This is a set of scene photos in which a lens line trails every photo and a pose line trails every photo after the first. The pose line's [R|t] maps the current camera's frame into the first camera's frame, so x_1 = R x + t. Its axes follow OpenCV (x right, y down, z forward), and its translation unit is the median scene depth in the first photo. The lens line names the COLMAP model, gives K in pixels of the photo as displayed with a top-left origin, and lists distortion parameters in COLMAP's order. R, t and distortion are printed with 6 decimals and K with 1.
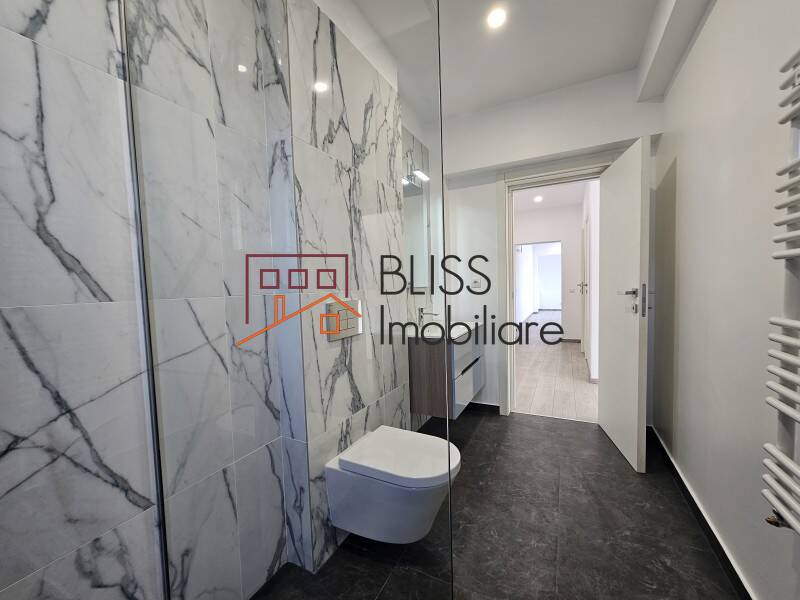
lens RADIAL K [[322.5, 0, 400.0], [0, 322.5, 301.9], [0, 0, 1]] dist [0.001722, 0.000308]
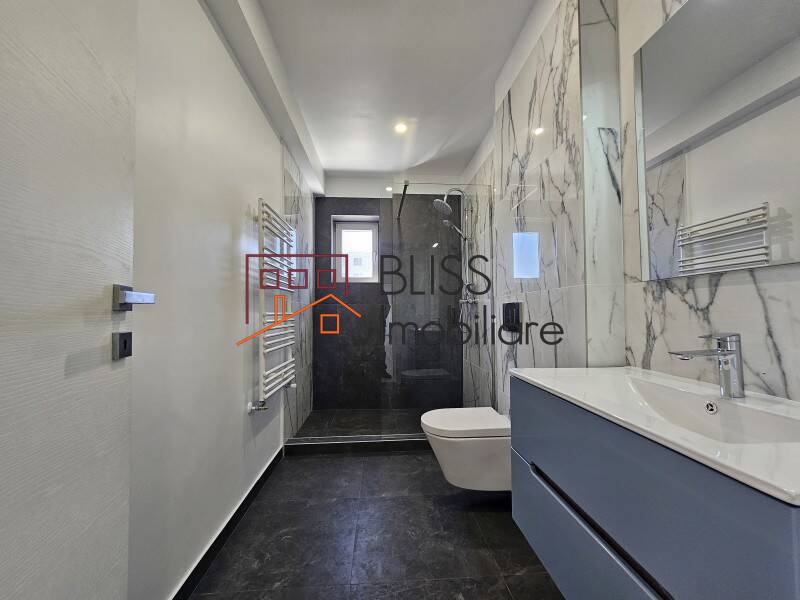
lens RADIAL K [[322.5, 0, 400.1], [0, 322.5, 302.2], [0, 0, 1]] dist [0.001722, 0.000308]
pose [[-0.853344, 0.019259, -0.520992, 0.842576], [0.005073, 0.999577, 0.028641, -0.039825], [0.521323, 0.021798, -0.853081, 1.843737]]
